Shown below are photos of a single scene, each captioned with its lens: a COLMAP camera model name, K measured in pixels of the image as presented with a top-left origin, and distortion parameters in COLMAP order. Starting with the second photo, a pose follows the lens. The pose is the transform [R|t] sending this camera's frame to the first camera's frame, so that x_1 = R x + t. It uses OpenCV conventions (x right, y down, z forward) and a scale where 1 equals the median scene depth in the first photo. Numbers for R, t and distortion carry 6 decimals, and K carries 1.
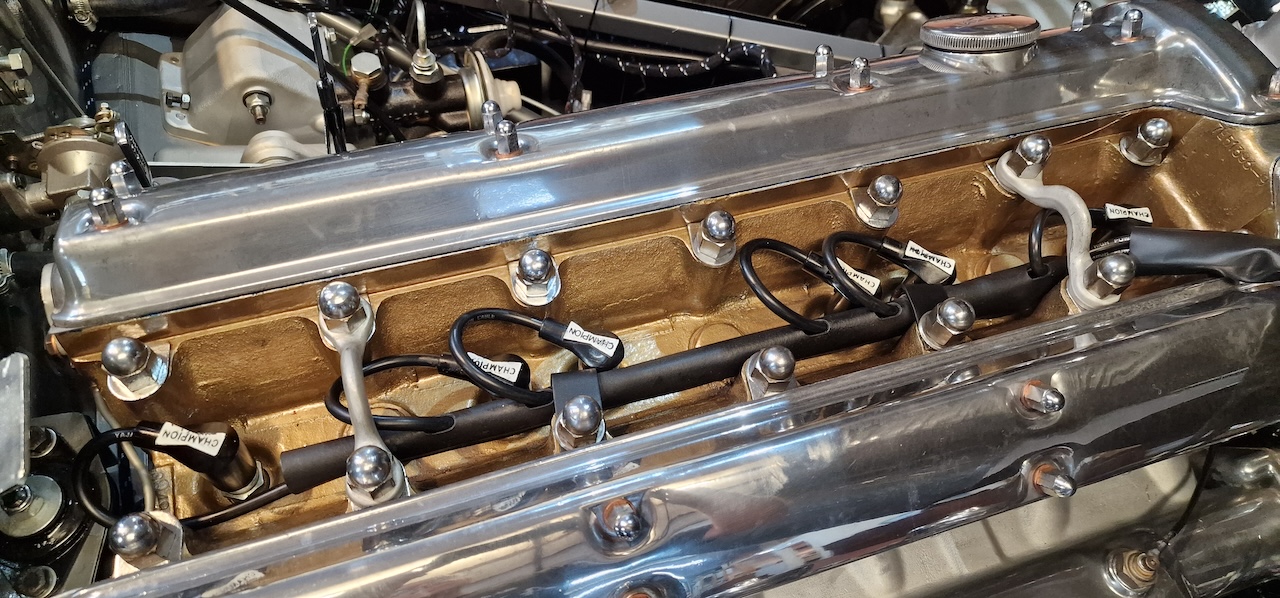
lens RADIAL K [[839.4, 0, 640.0], [0, 839.4, 299.0], [0, 0, 1]] dist [0.042287, -0.093493]
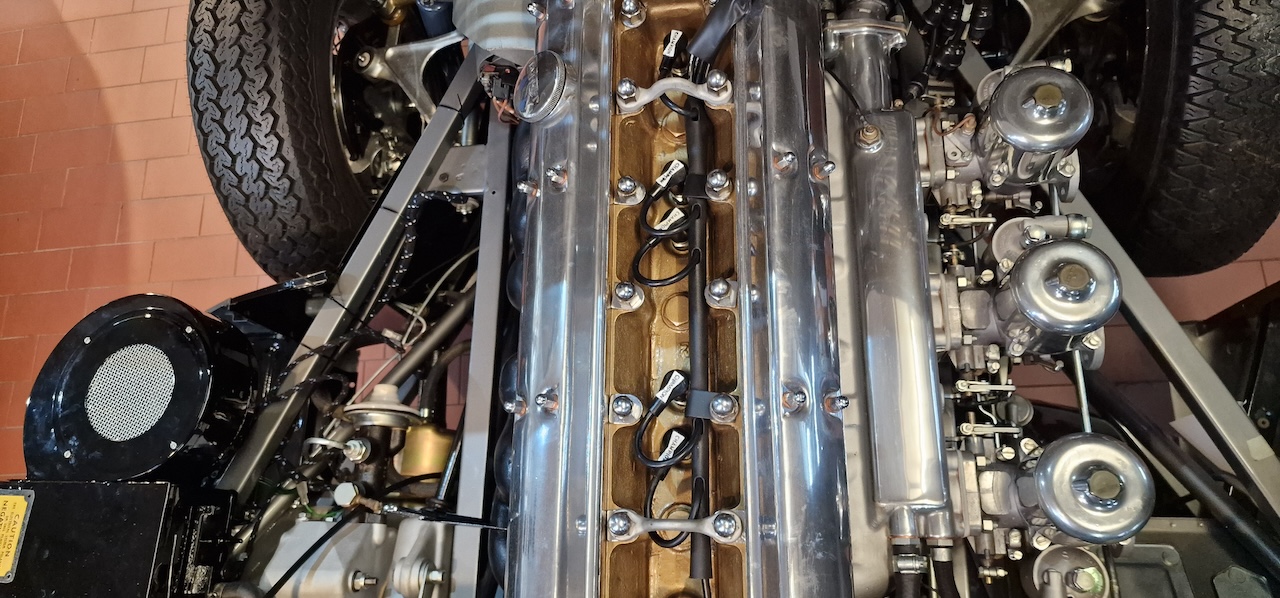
lens RADIAL K [[839.4, 0, 640.0], [0, 839.4, 299.0], [0, 0, 1]] dist [0.042287, -0.093493]
pose [[0.292855, -0.948993, 0.116826, -0.094579], [0.908881, 0.314233, 0.274214, -0.469968], [-0.296938, 0.025876, 0.954546, -0.529907]]
